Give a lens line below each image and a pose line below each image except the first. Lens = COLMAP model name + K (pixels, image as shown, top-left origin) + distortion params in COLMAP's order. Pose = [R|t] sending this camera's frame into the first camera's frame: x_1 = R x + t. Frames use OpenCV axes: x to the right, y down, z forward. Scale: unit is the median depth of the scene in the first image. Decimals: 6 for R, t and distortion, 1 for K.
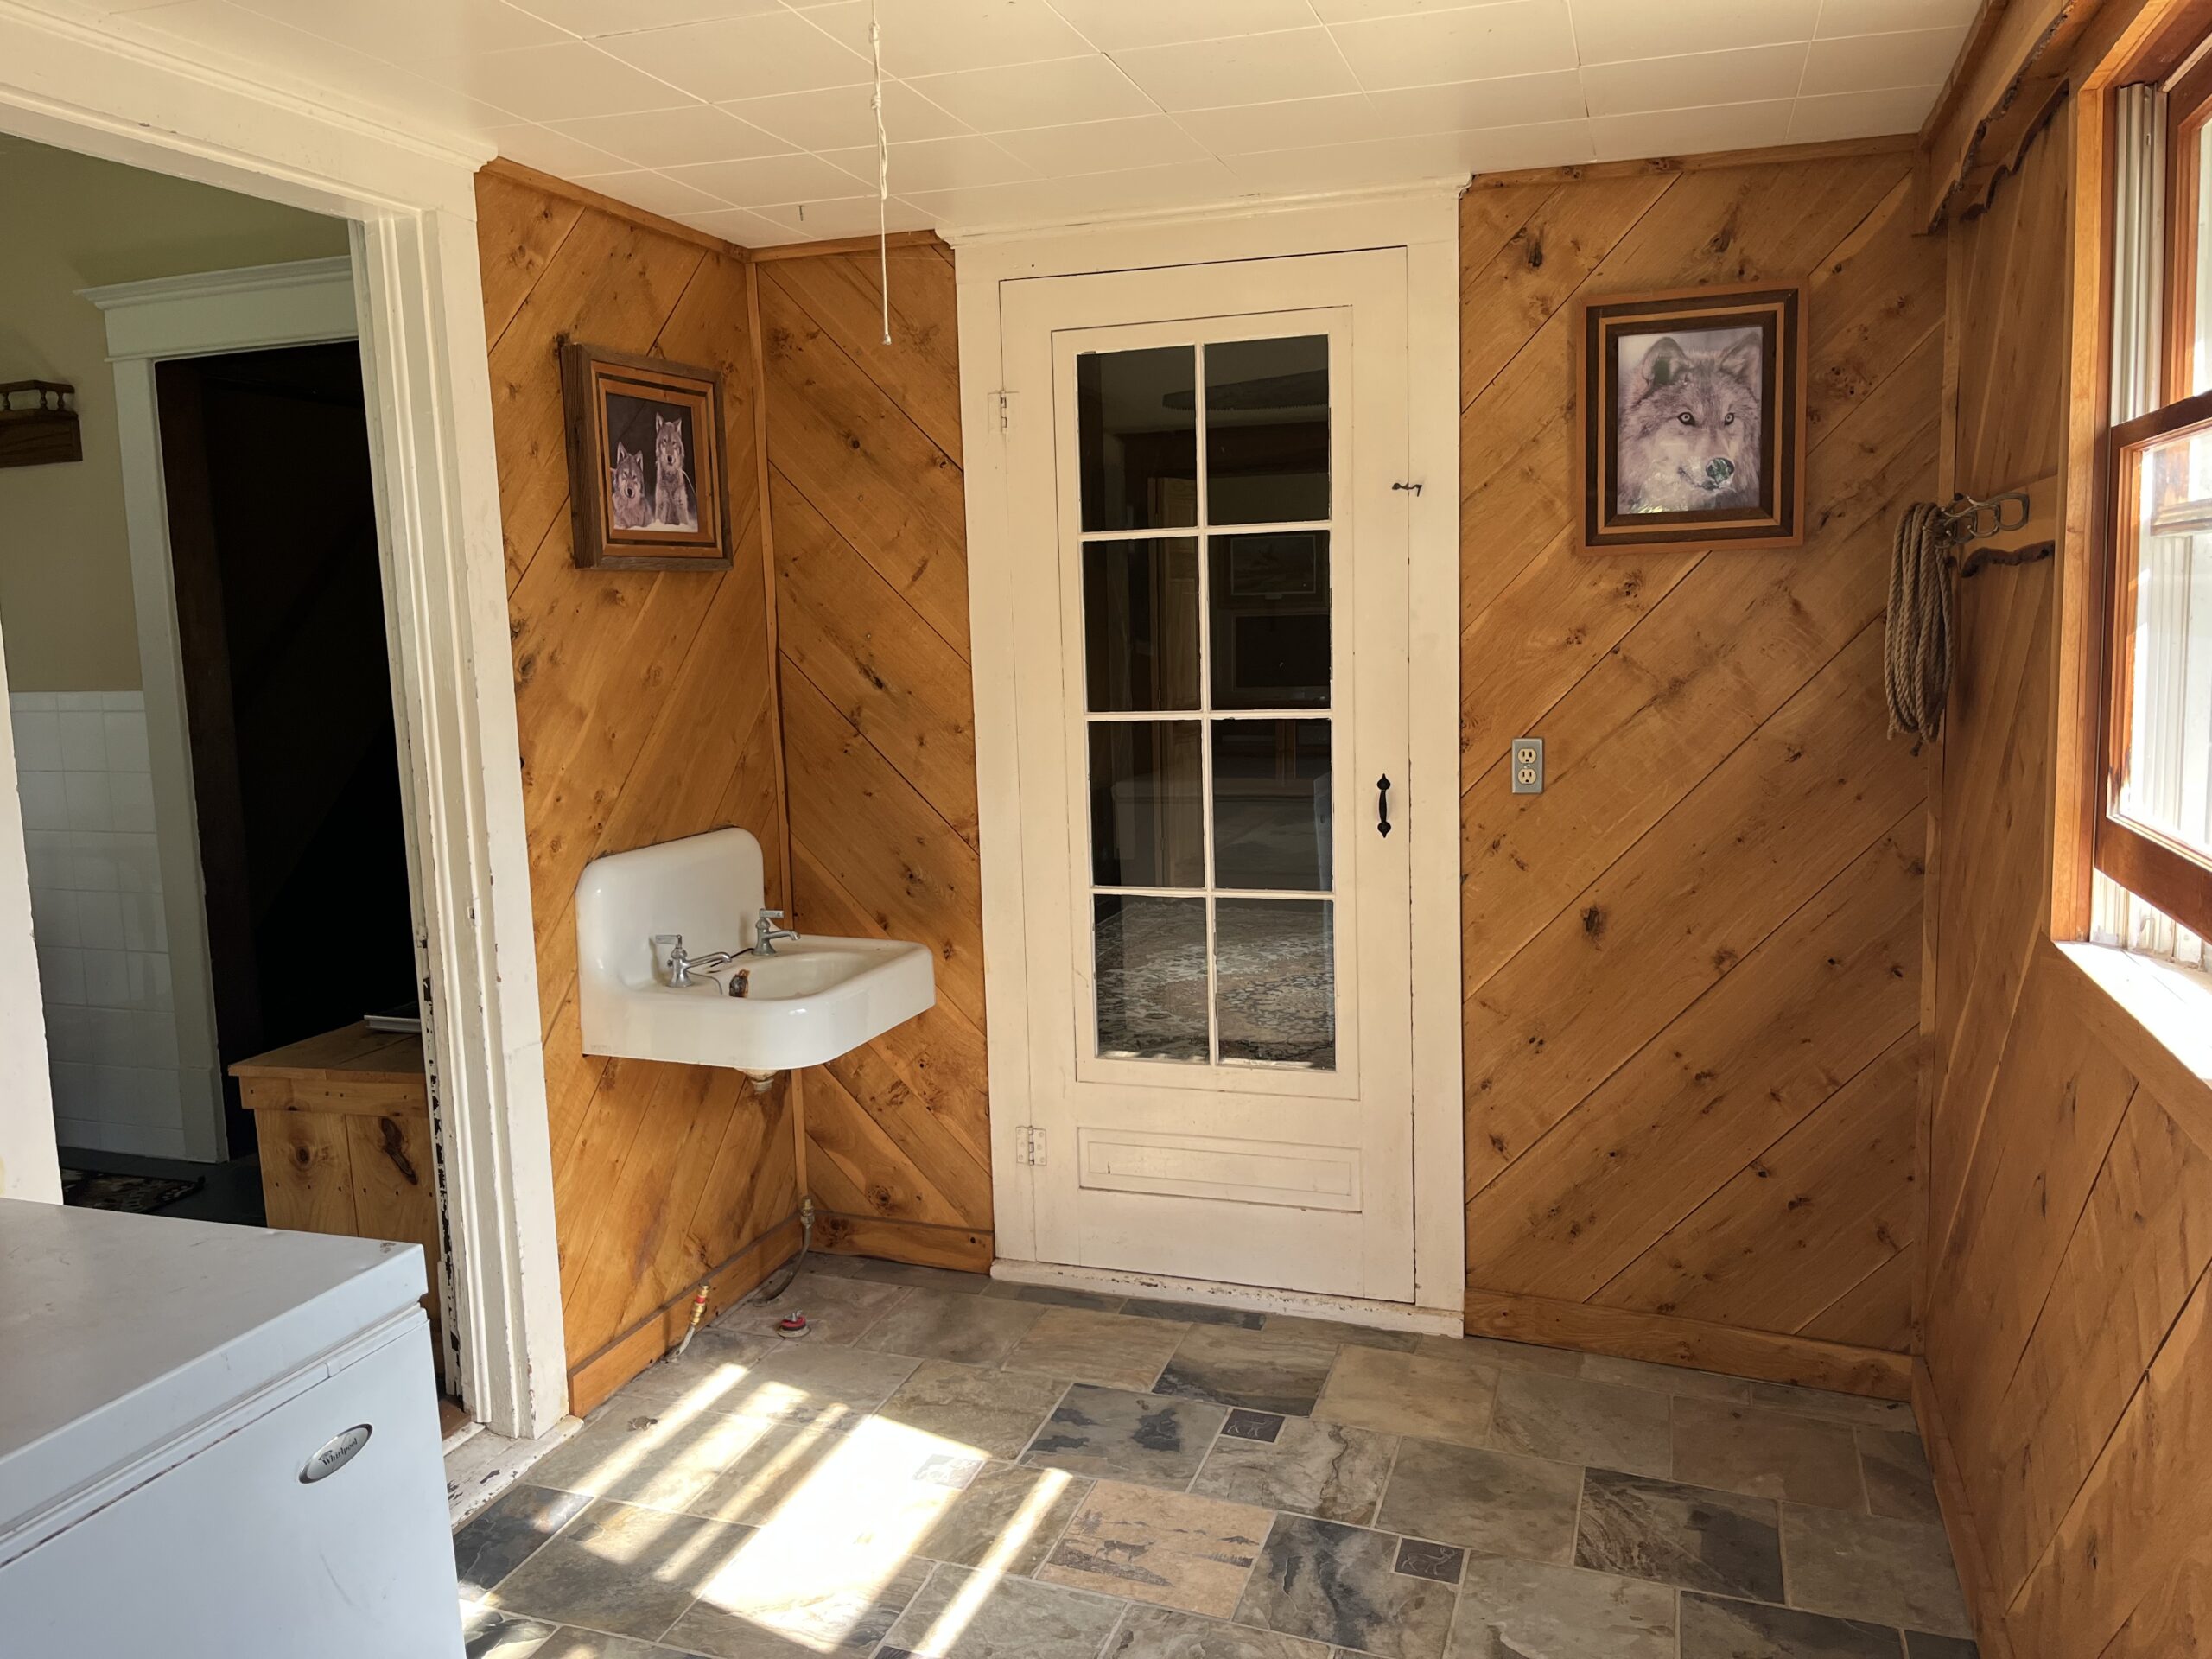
lens RADIAL K [[1679.9, 0, 1104.2], [0, 1679.9, 826.1], [0, 0, 1]] dist [0.025097, -0.059746]
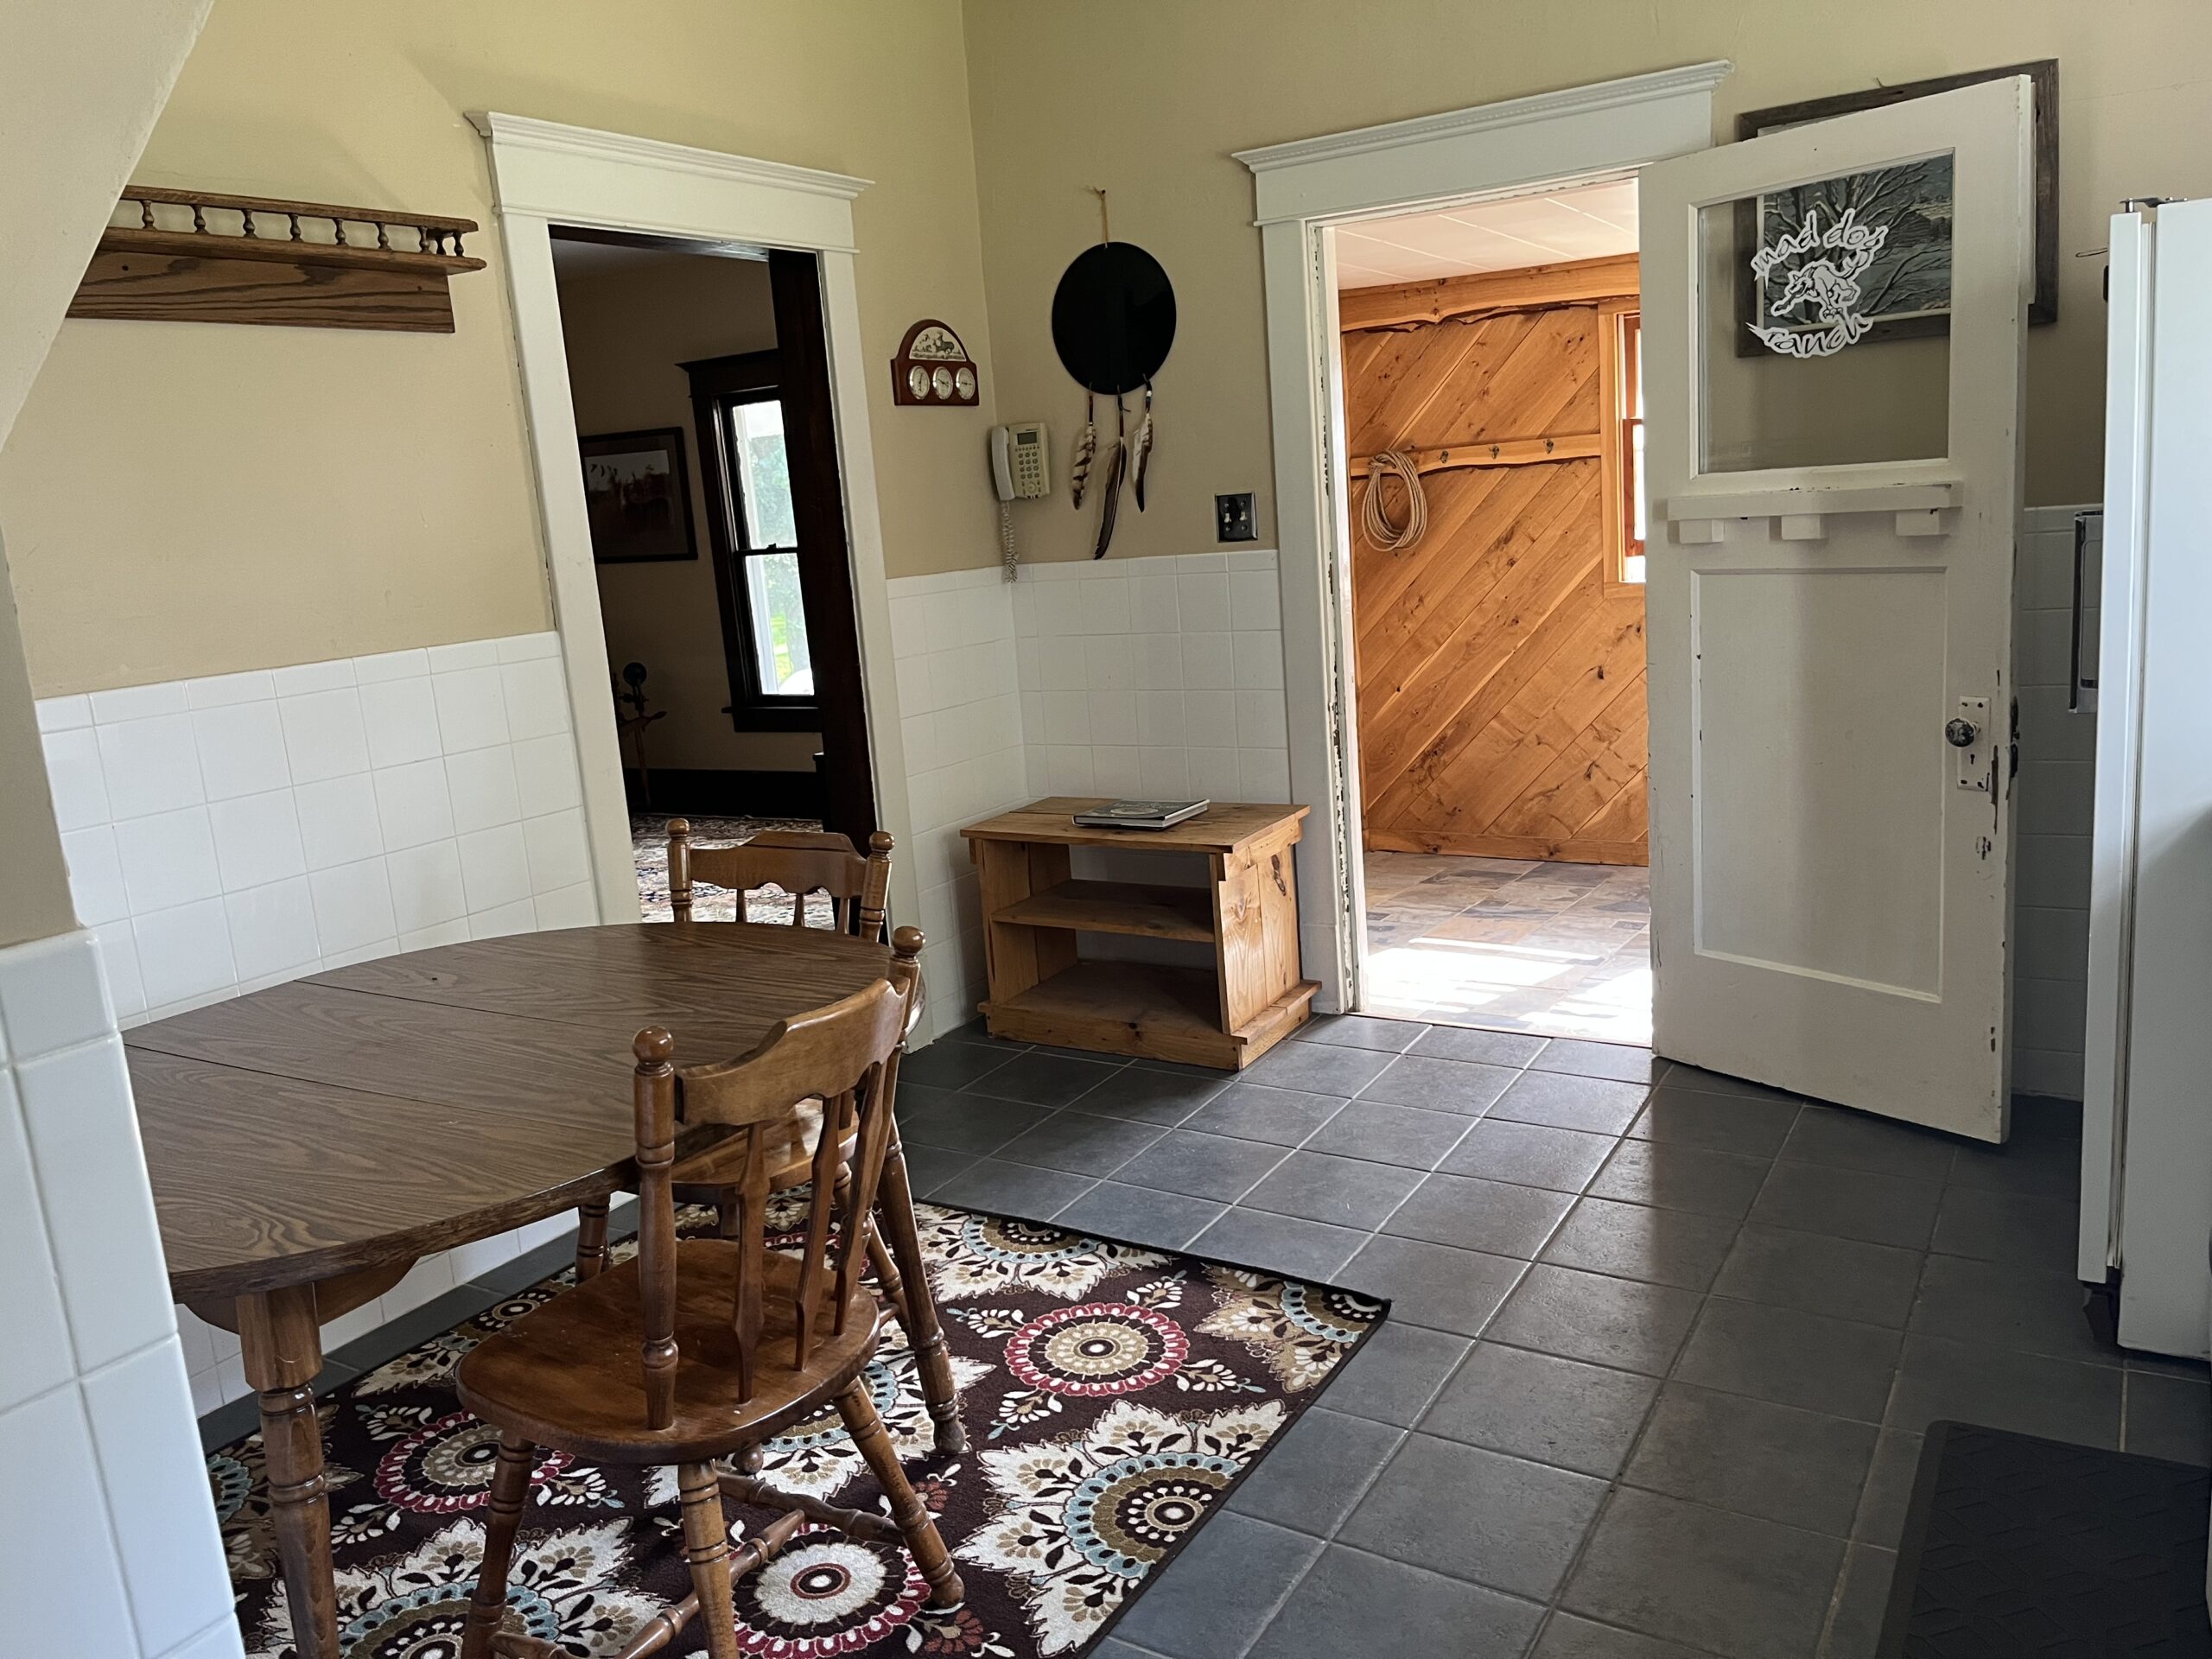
lens RADIAL K [[1679.9, 0, 1113.7], [0, 1679.9, 821.8], [0, 0, 1]] dist [0.025097, -0.059746]
pose [[0.216920, -0.180404, 0.959375, -1.861227], [0.188531, 0.972015, 0.140153, -0.079879], [-0.957811, 0.150470, 0.244861, 0.814047]]
